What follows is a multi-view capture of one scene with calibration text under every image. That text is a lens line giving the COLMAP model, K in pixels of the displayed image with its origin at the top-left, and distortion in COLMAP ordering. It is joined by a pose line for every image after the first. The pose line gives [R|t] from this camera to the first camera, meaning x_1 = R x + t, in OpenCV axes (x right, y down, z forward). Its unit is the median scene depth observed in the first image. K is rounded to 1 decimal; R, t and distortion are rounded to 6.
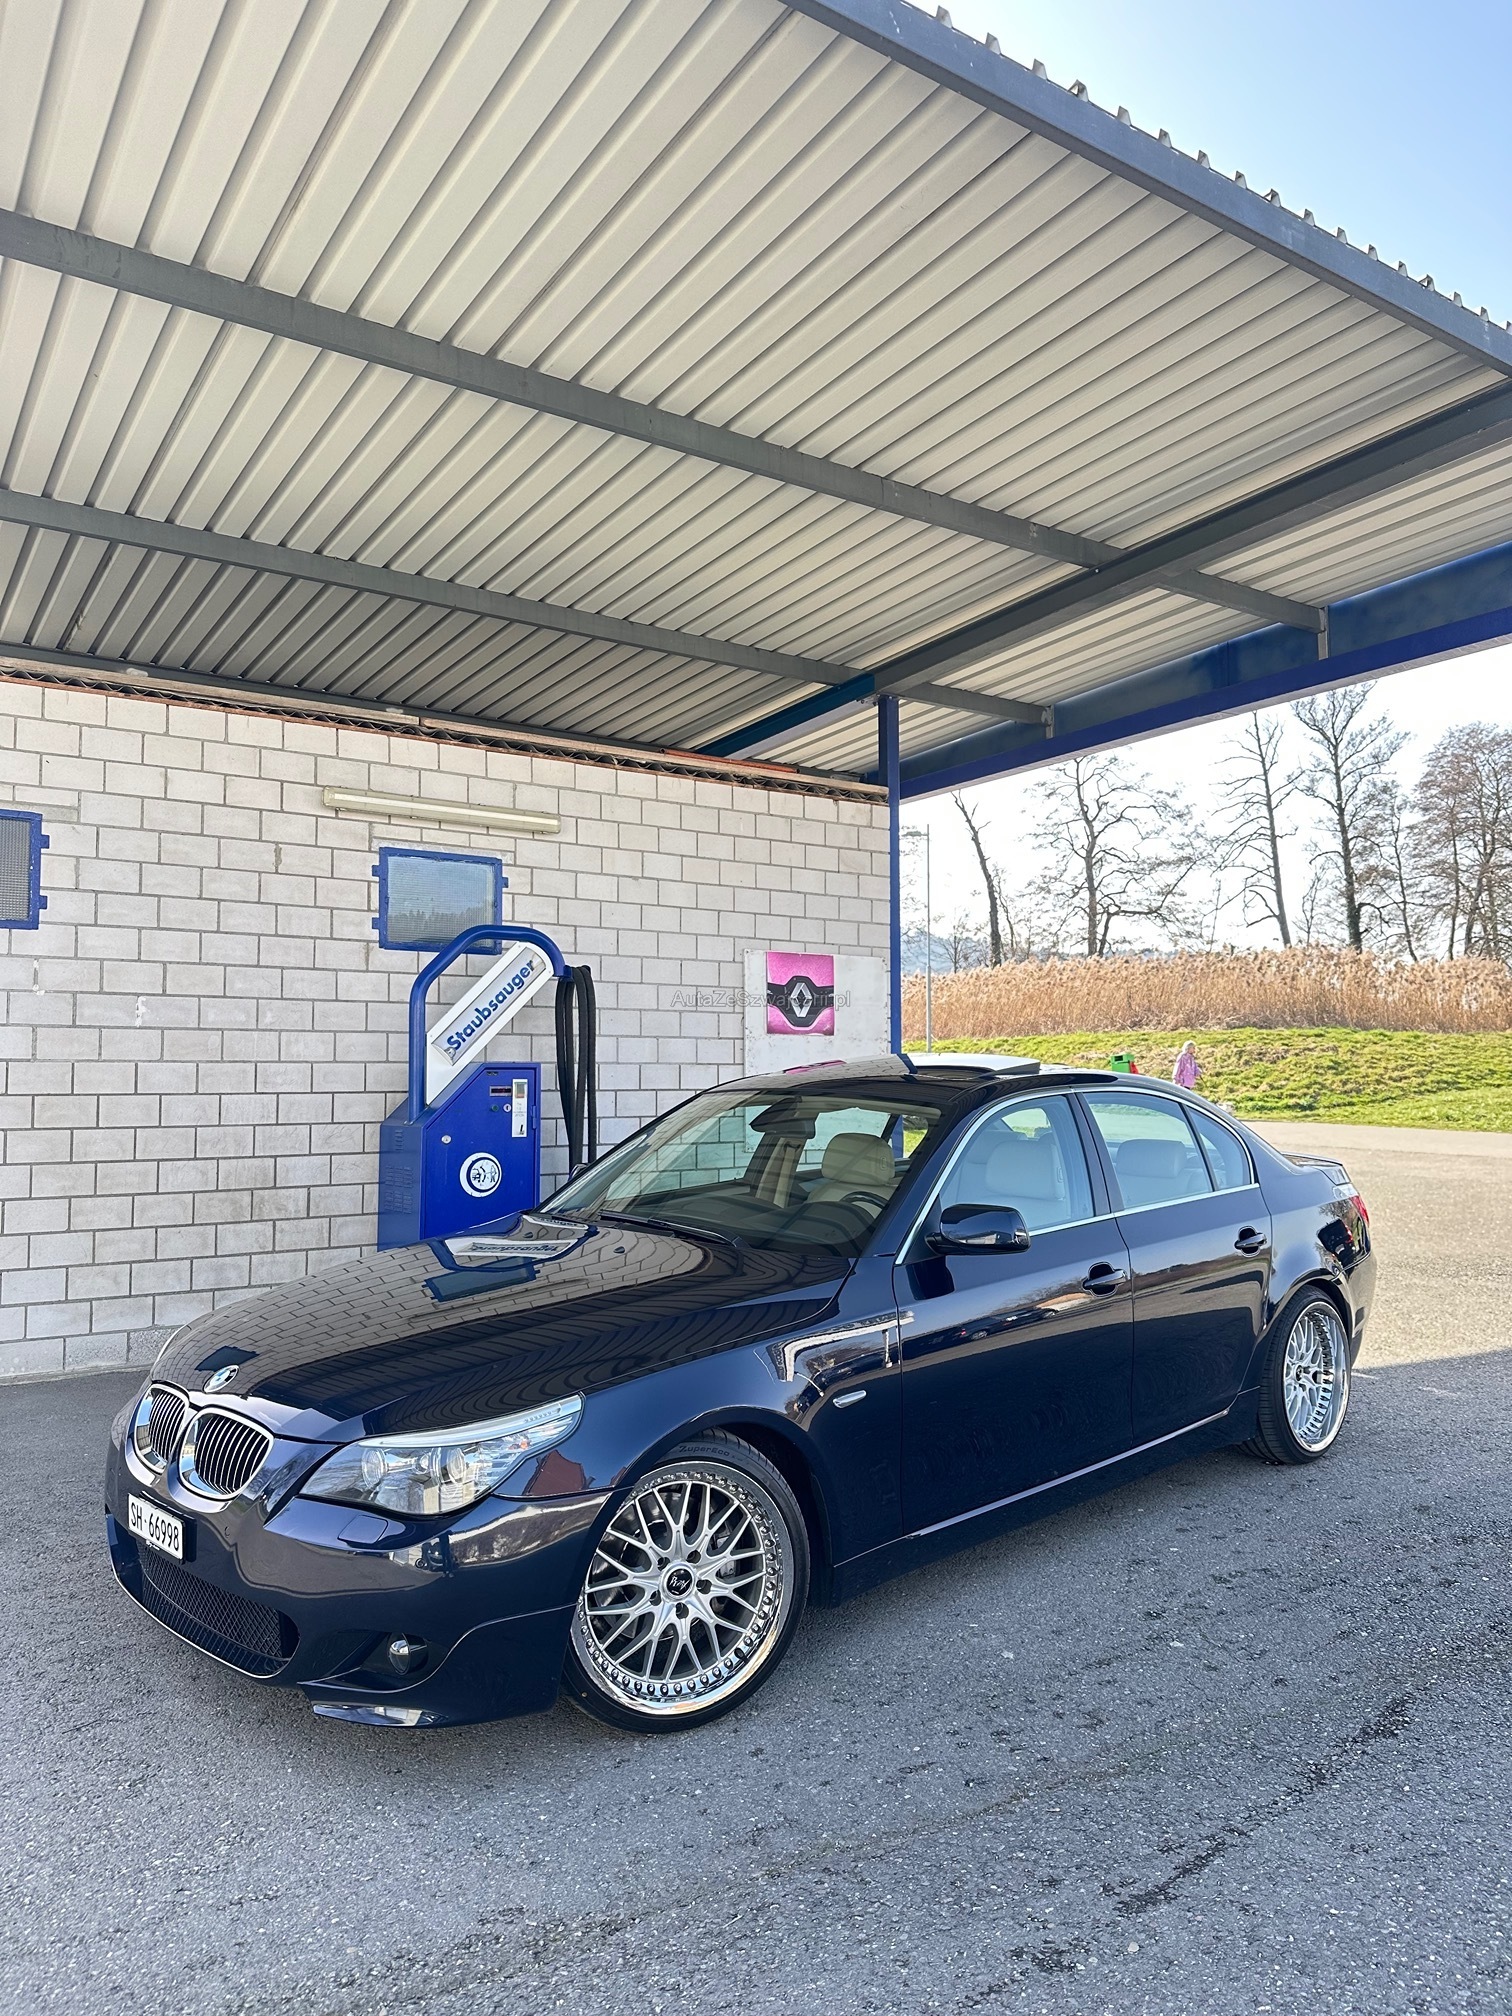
lens RADIAL K [[1413.8, 0, 772.2], [0, 1413.8, 1008.9], [0, 0, 1]] dist [0.022703, -0.023150]
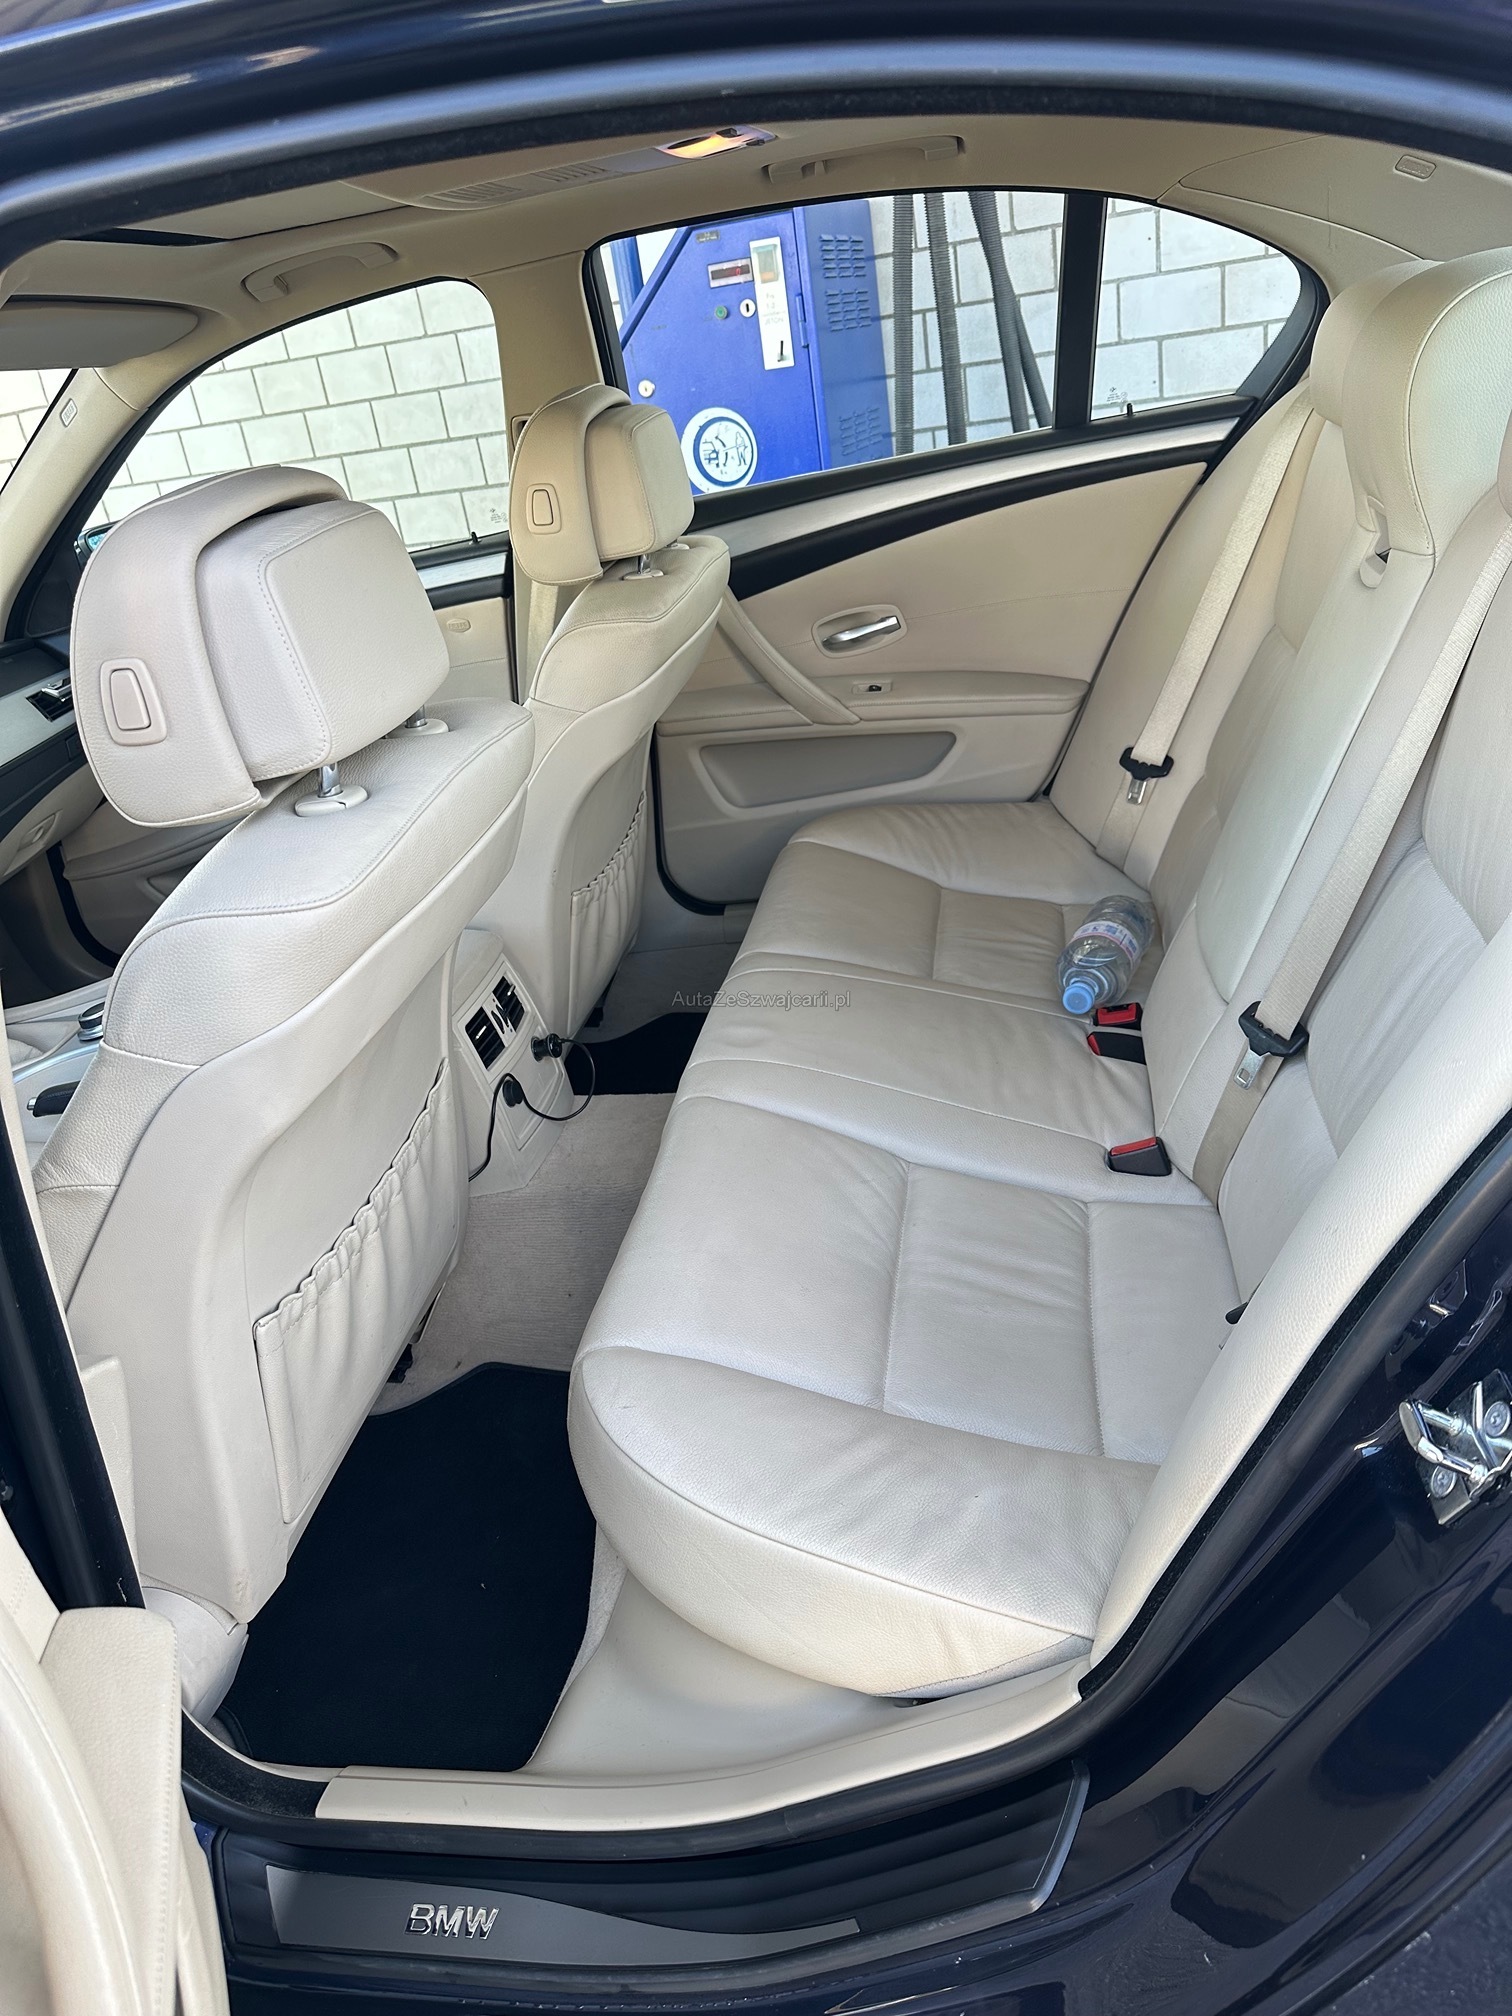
lens RADIAL K [[1413.8, 0, 764.7], [0, 1413.8, 1002.0], [0, 0, 1]] dist [0.022703, -0.023150]
pose [[0.567400, 0.282767, -0.773369, 0.286167], [0.190246, 0.868765, 0.457225, 0.056097], [0.801164, -0.406560, 0.439142, 0.700055]]
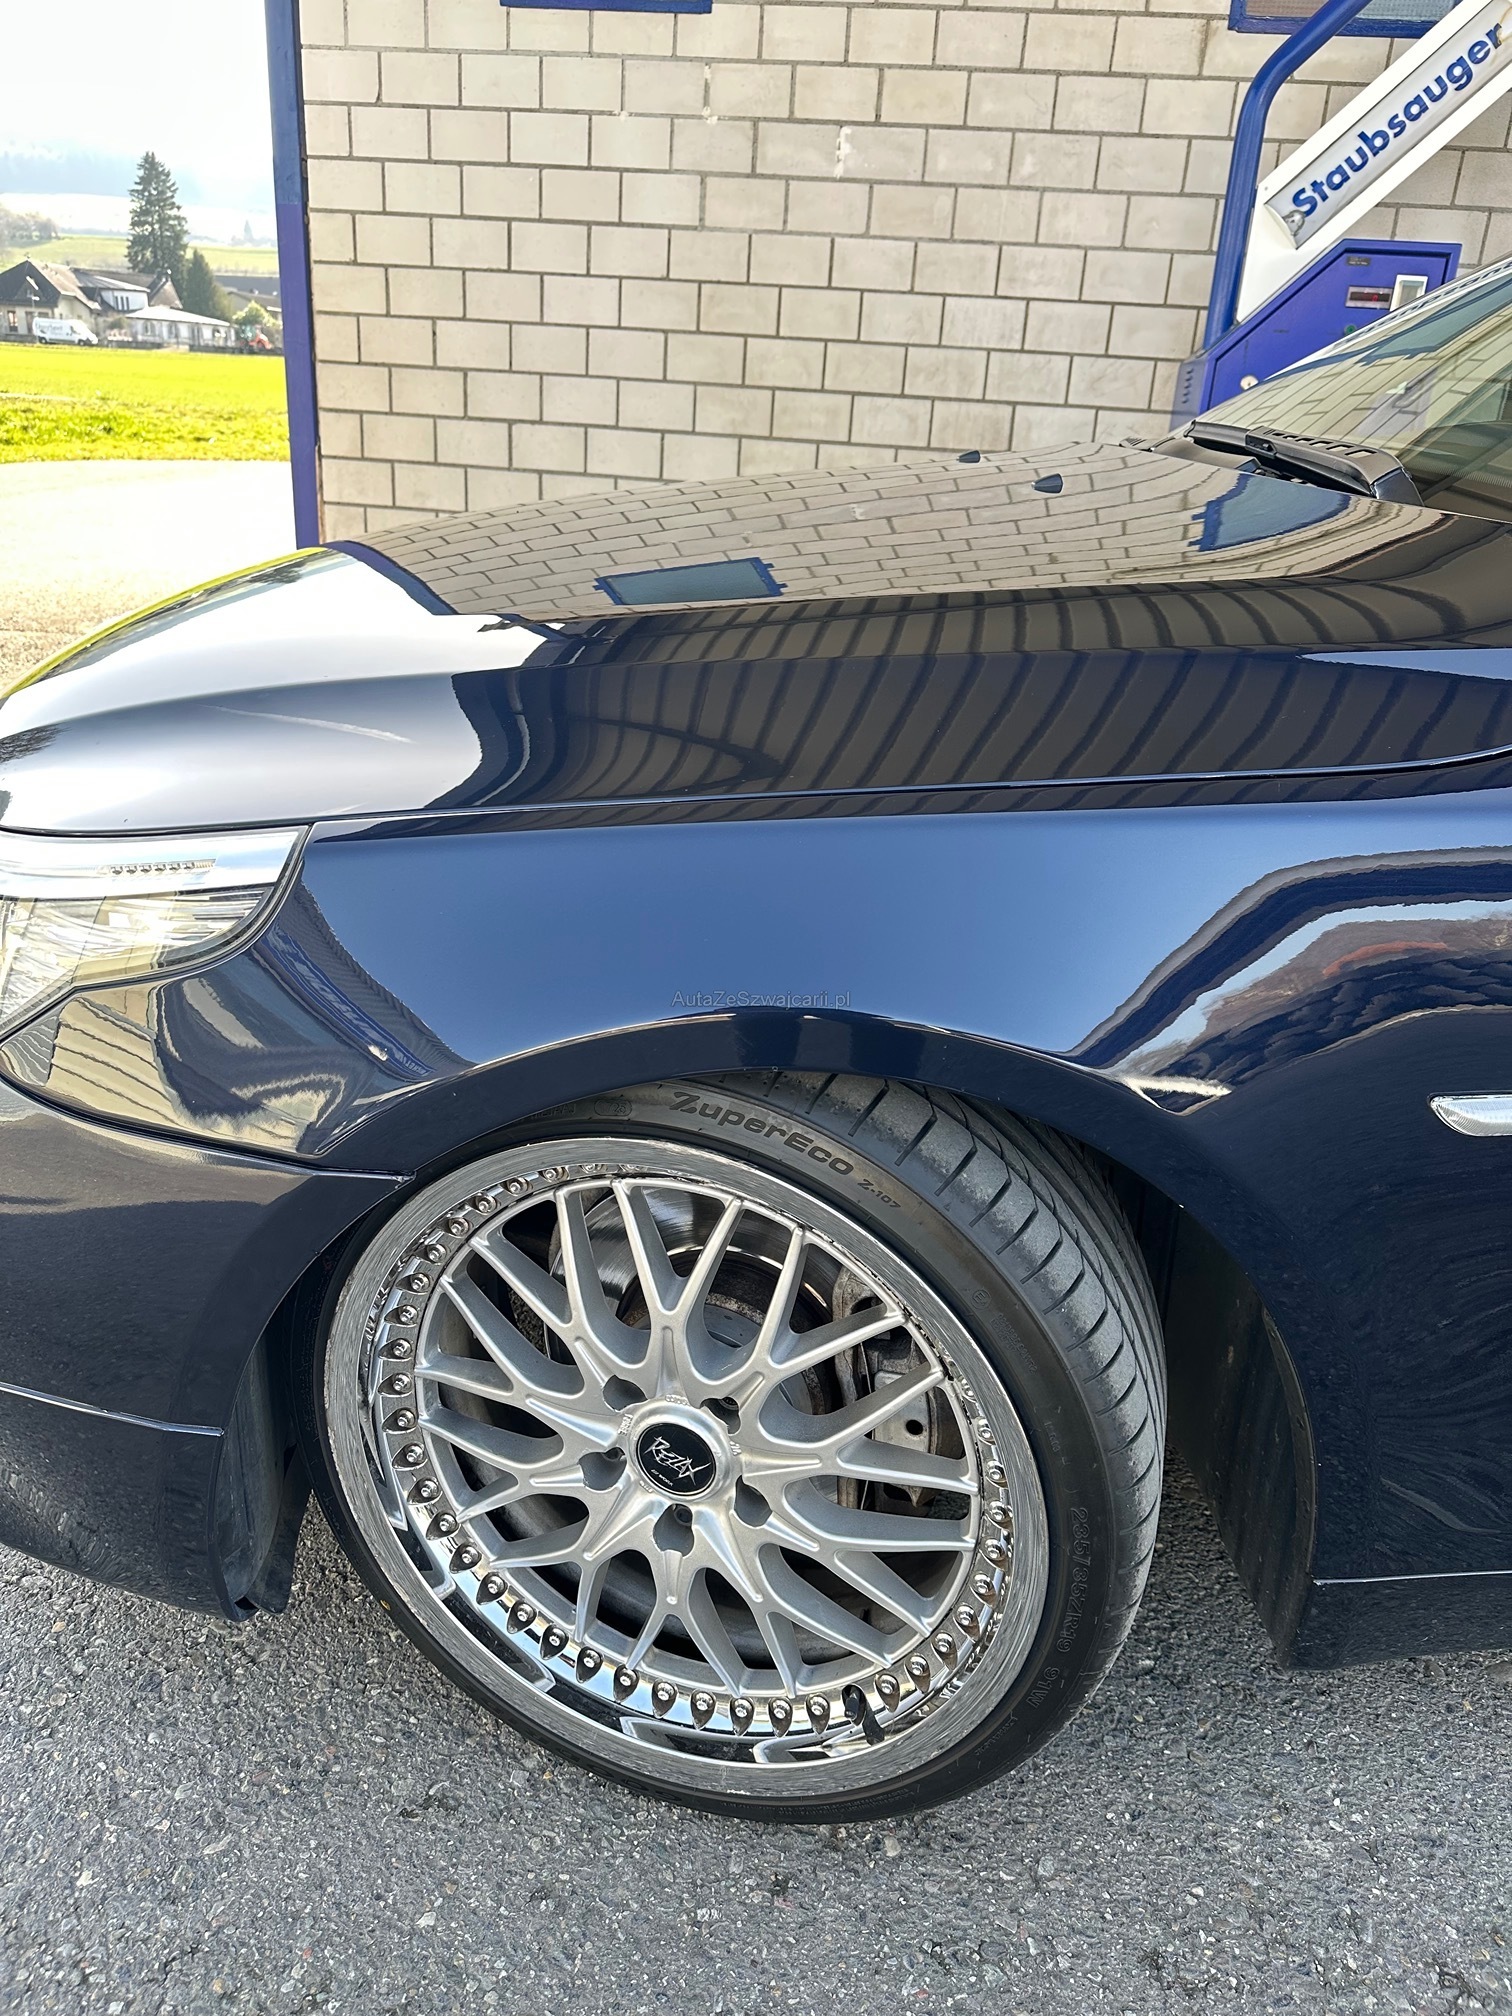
lens RADIAL K [[1413.8, 0, 767.9], [0, 1413.8, 988.8], [0, 0, 1]] dist [0.022703, -0.023150]
pose [[0.739202, 0.297003, -0.604458, 0.053991], [-0.024723, 0.908871, 0.416343, 0.080553], [0.673030, -0.292818, 0.679182, 0.388855]]
